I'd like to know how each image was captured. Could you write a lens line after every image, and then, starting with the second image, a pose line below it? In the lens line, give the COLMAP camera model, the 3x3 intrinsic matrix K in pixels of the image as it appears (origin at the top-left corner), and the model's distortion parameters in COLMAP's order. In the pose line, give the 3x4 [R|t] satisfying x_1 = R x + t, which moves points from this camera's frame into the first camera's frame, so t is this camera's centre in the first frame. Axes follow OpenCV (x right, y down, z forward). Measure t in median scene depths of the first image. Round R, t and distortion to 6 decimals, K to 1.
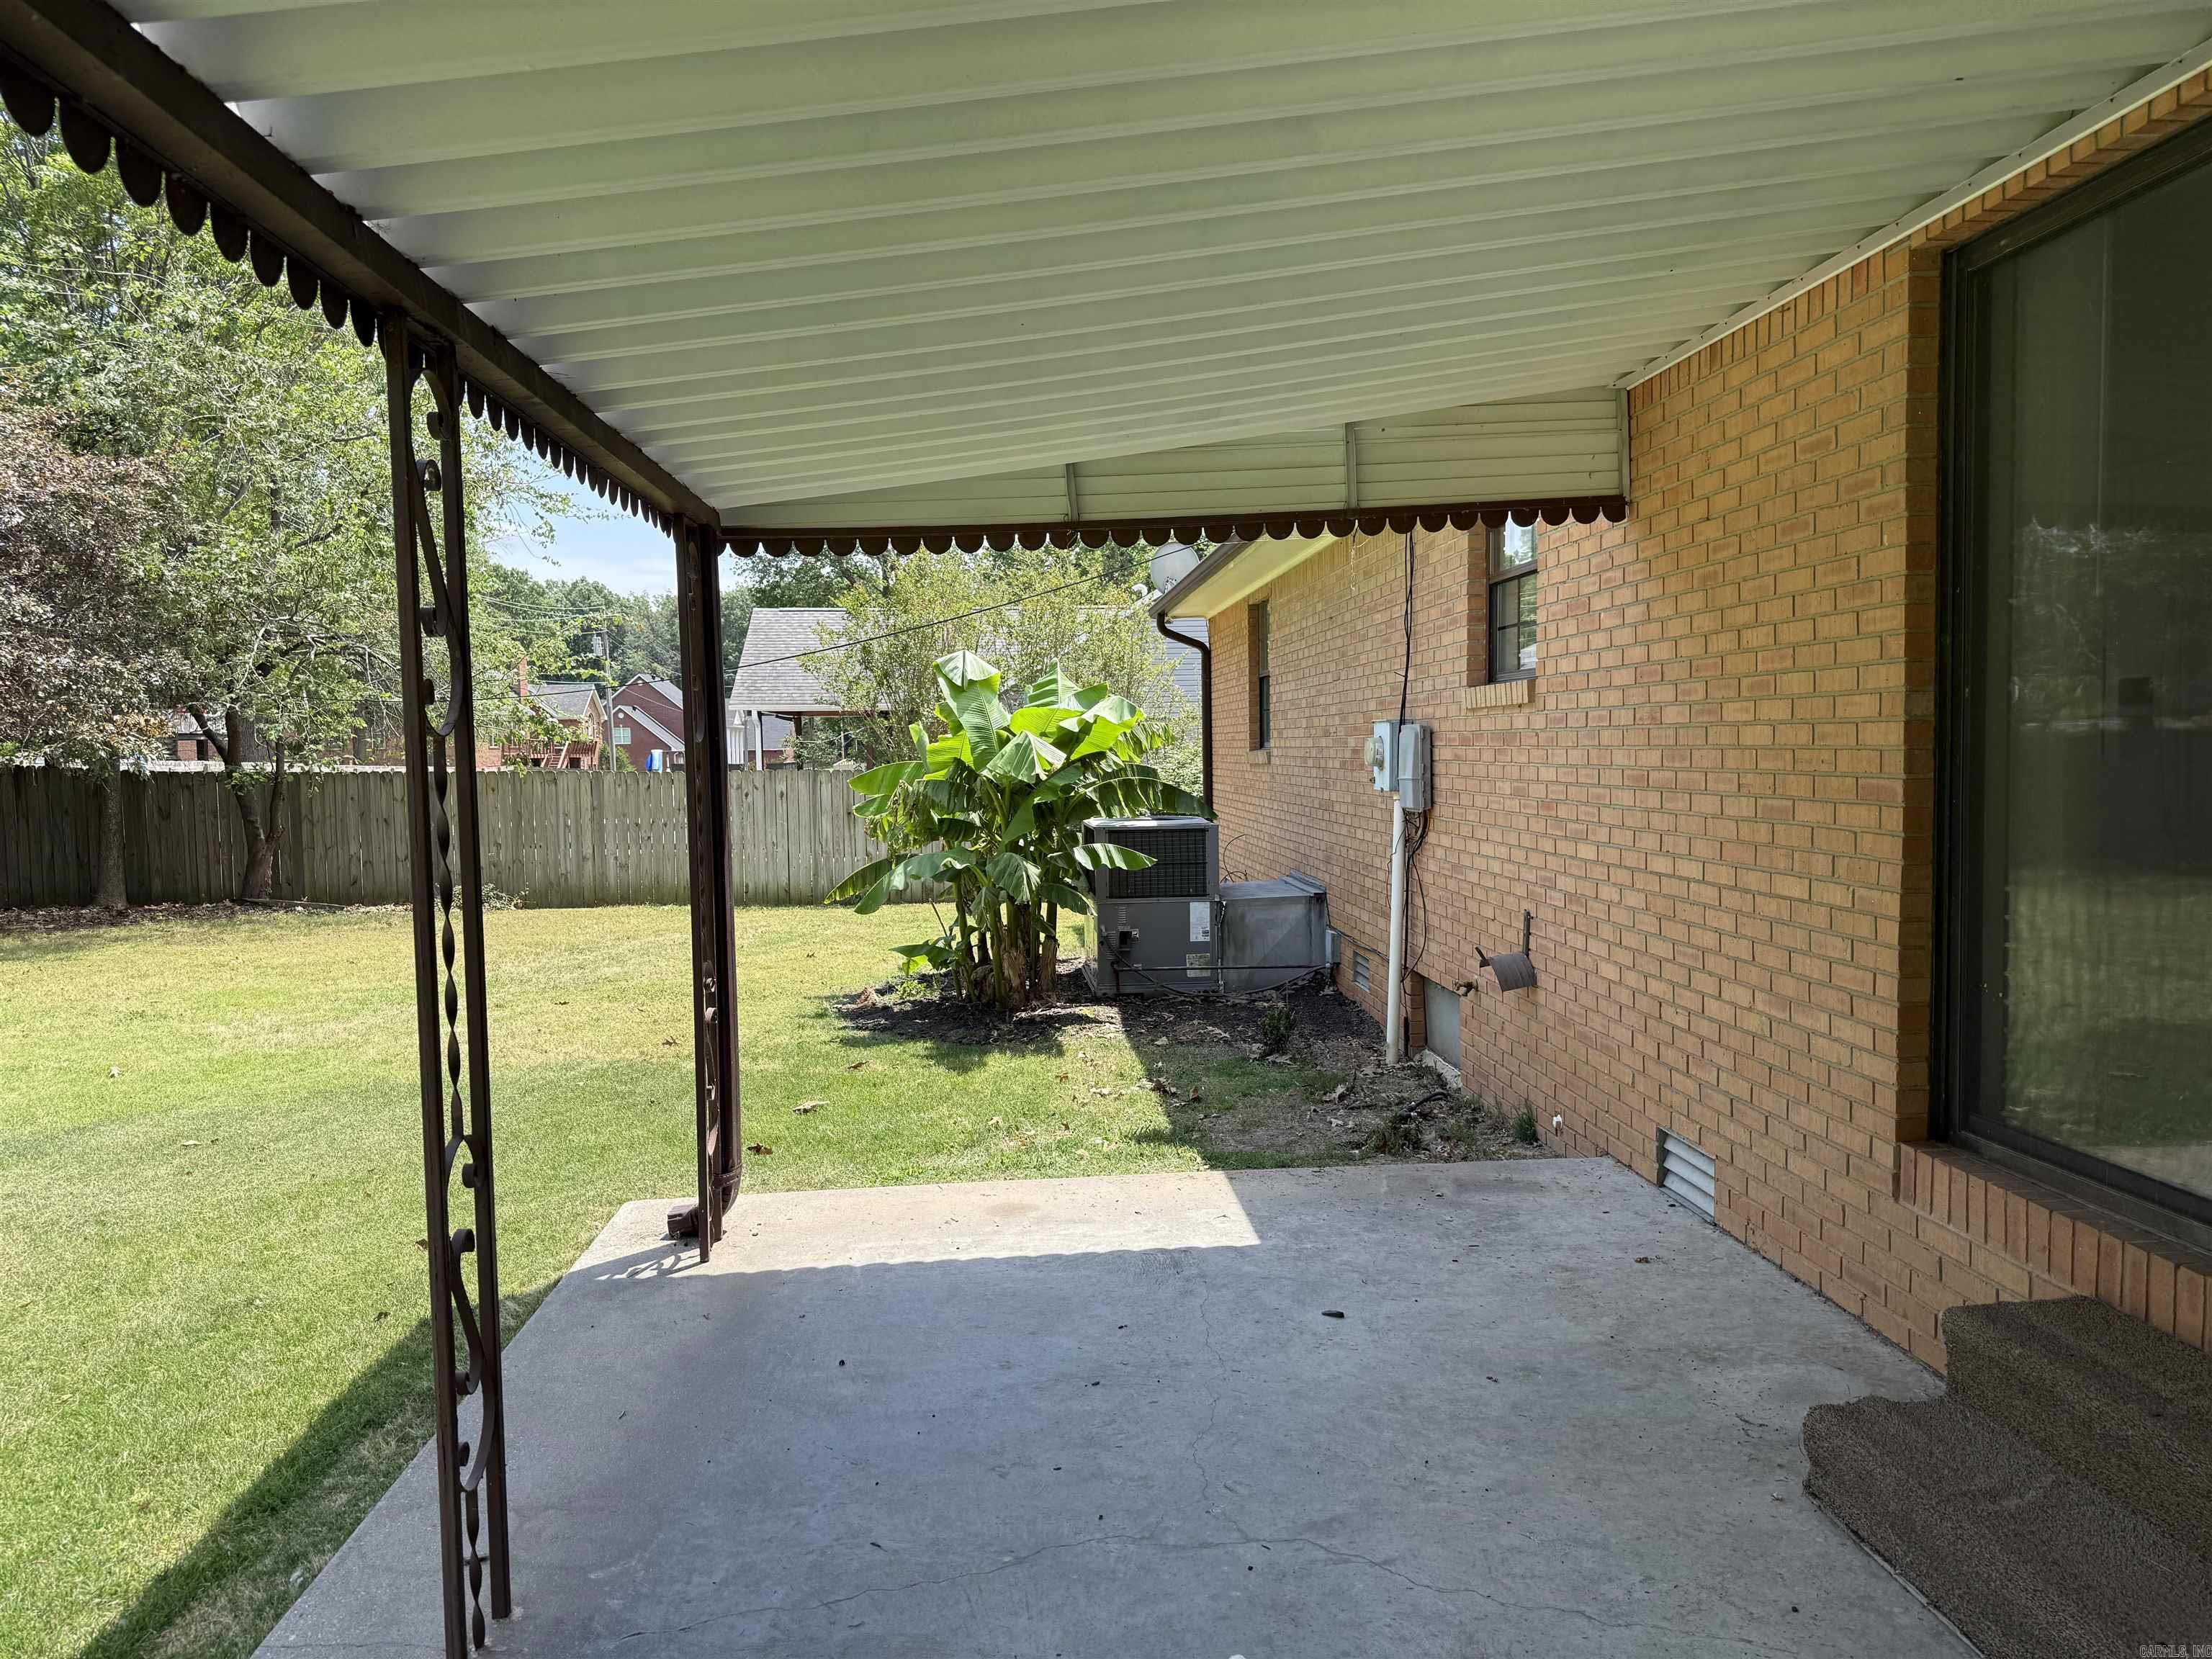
lens RADIAL K [[1547.6, 0, 1106.0], [0, 1547.6, 829.5], [0, 0, 1]] dist [0.283600, -0.474353]
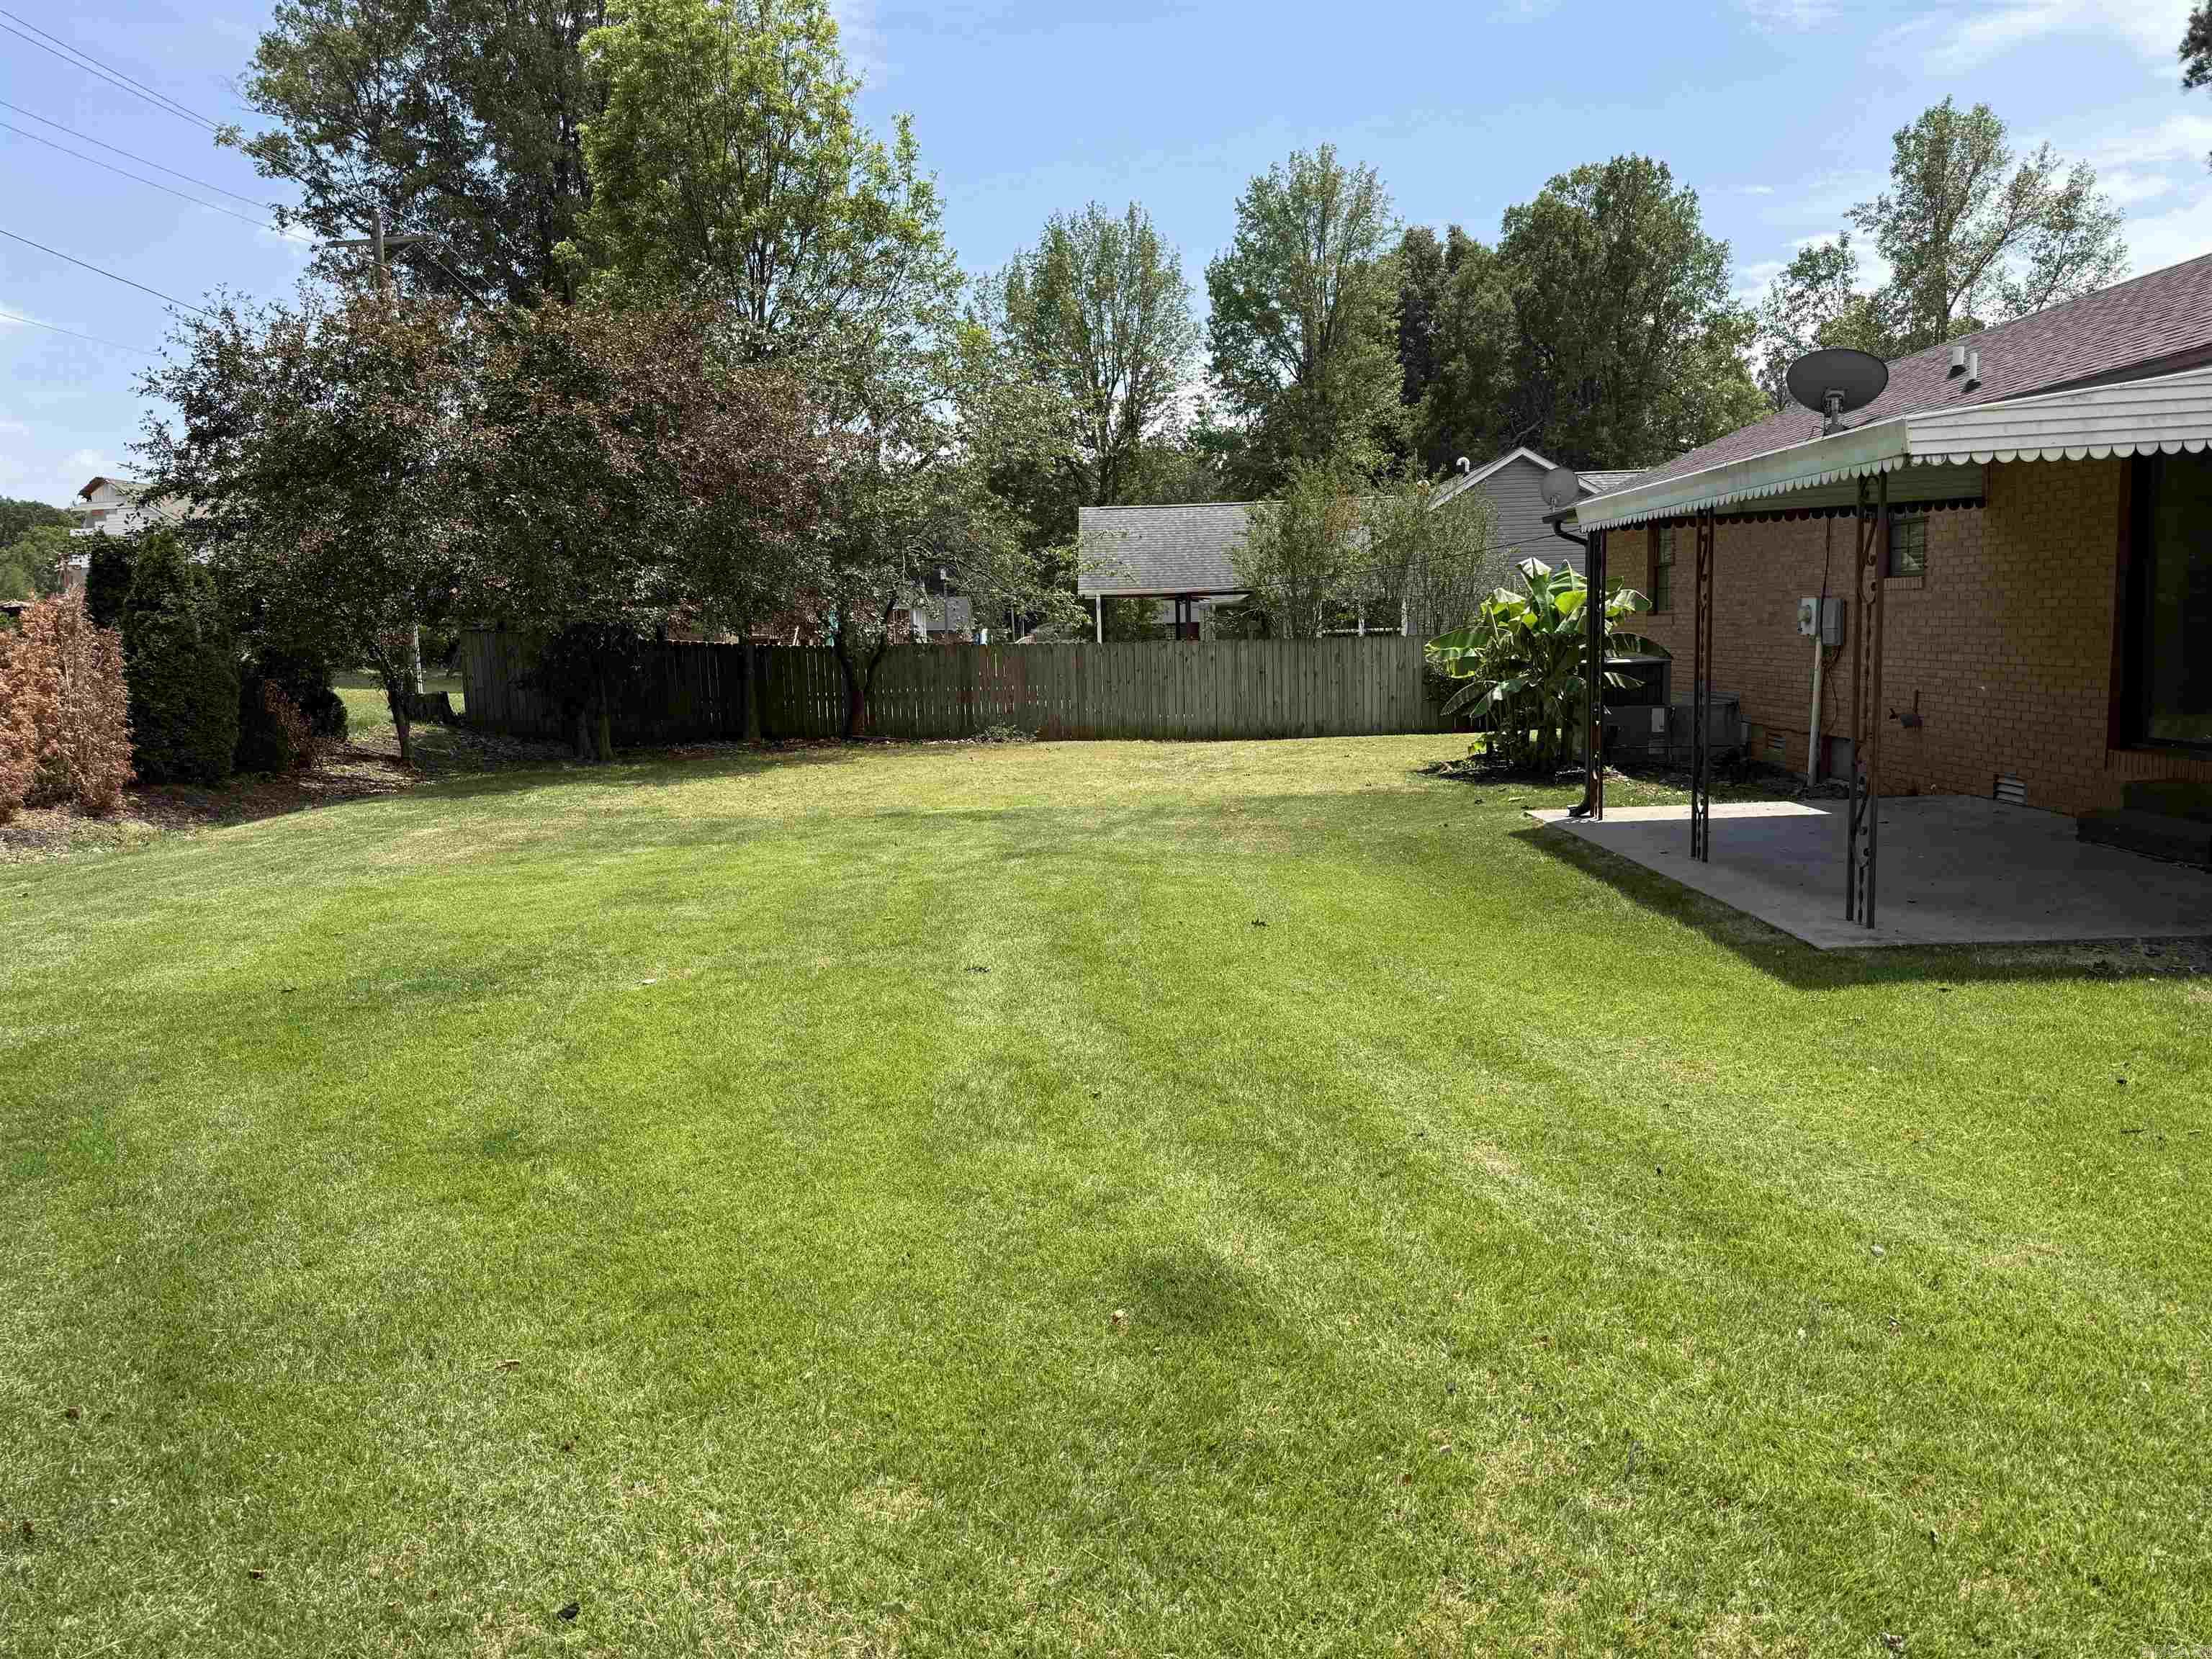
lens RADIAL K [[1532.1, 0, 1105.4], [0, 1532.1, 812.5], [0, 0, 1]] dist [0.039177, -0.040671]
pose [[0.995015, -0.004953, -0.099599, -0.476919], [0.012009, 0.997449, 0.070369, 0.045973], [0.098996, -0.071214, 0.992536, -0.904540]]
